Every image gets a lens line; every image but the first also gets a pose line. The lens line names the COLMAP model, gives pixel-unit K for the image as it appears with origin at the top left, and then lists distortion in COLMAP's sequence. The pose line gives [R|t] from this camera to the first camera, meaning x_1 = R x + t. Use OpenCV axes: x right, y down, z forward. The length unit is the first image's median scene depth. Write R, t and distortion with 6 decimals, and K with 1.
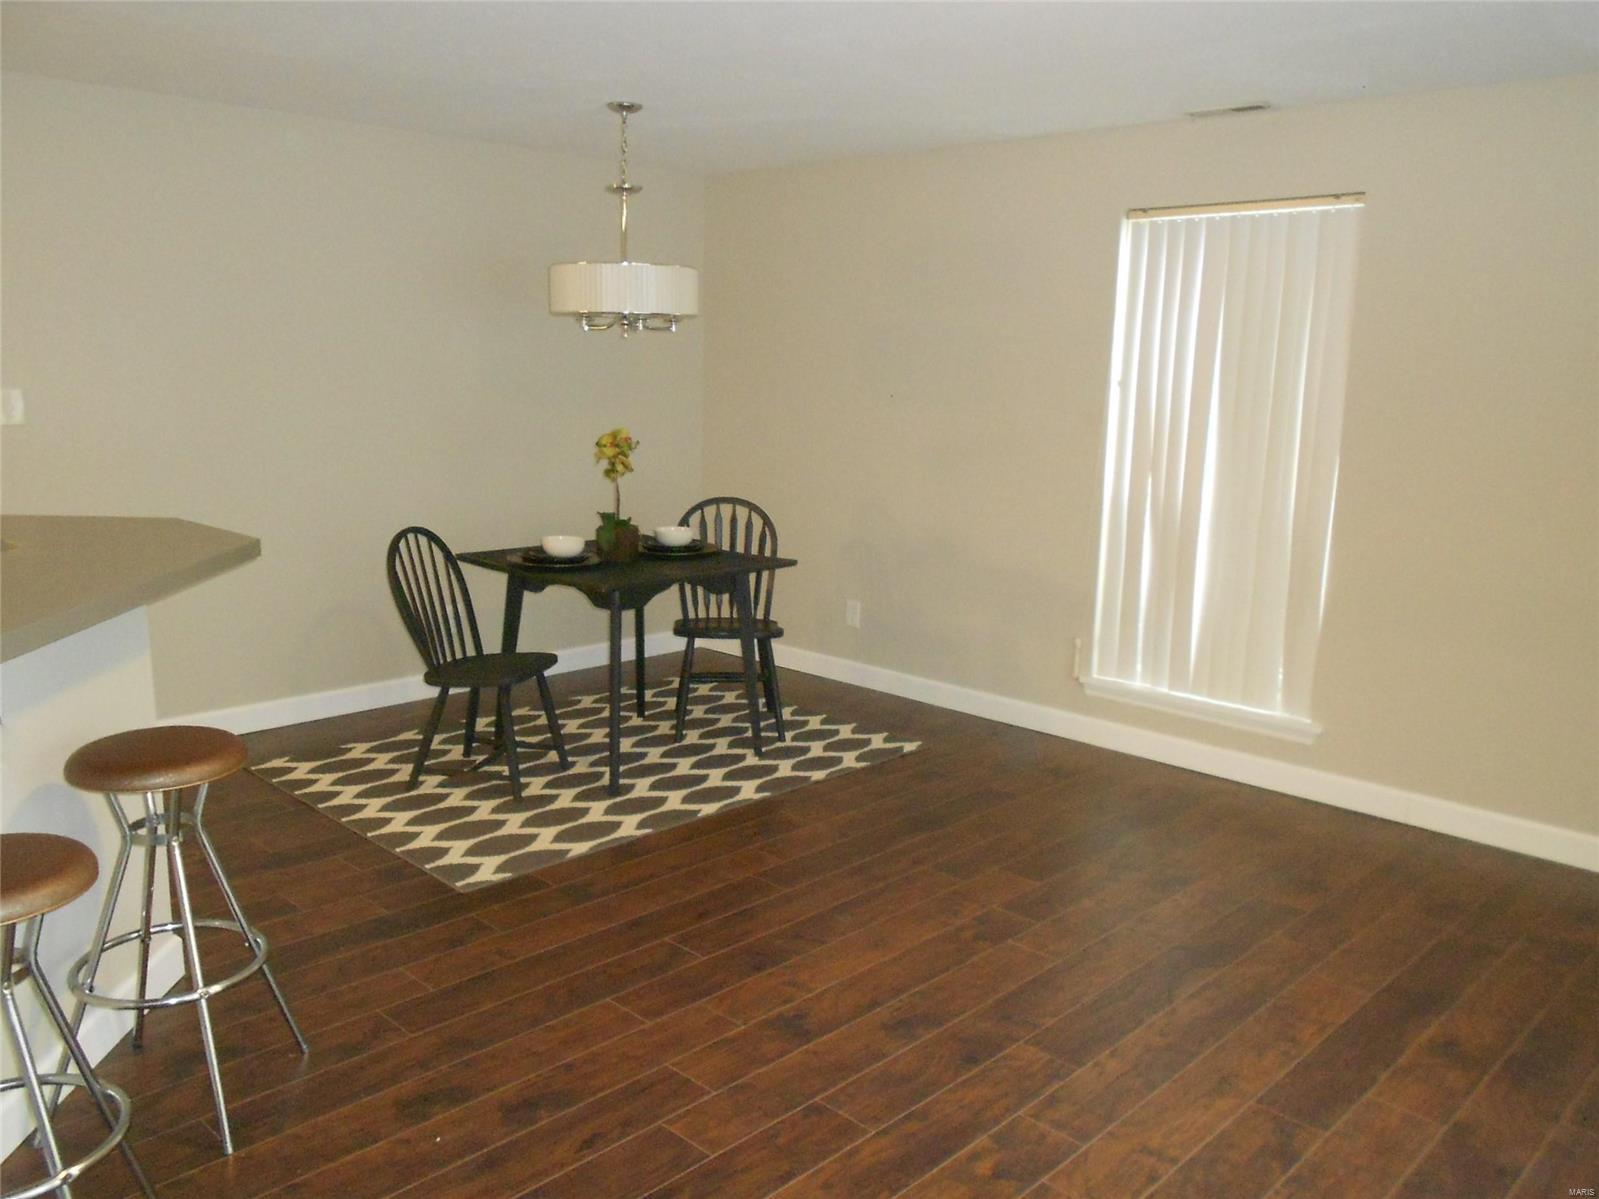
lens RADIAL K [[1293.9, 0, 776.1], [0, 1293.9, 600.4], [0, 0, 1]] dist [0.006520, 0.005440]
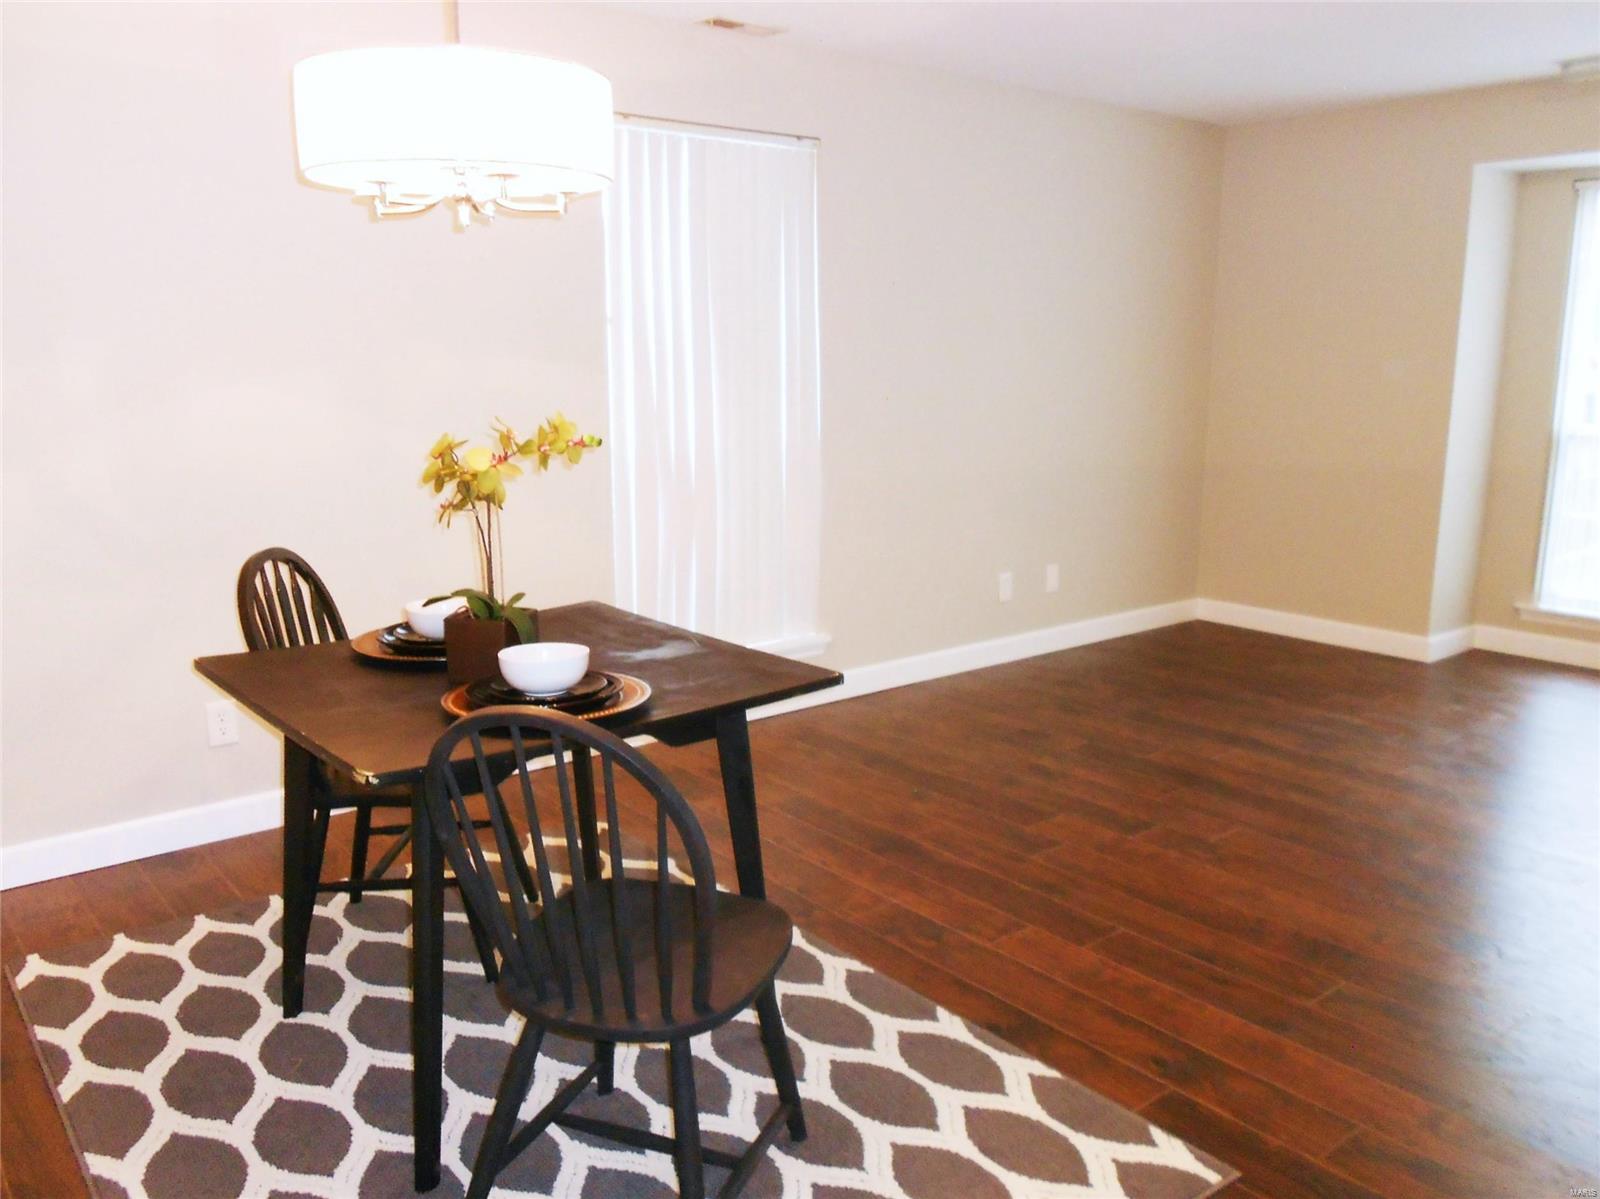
lens RADIAL K [[1294.7, 0, 776.6], [0, 1294.7, 600.4], [0, 0, 1]] dist [0.006520, 0.005440]
pose [[0.114937, -0.217054, 0.969369, -0.693980], [0.203674, 0.960254, 0.190864, -0.159788], [-0.972269, 0.175498, 0.154577, 0.947236]]
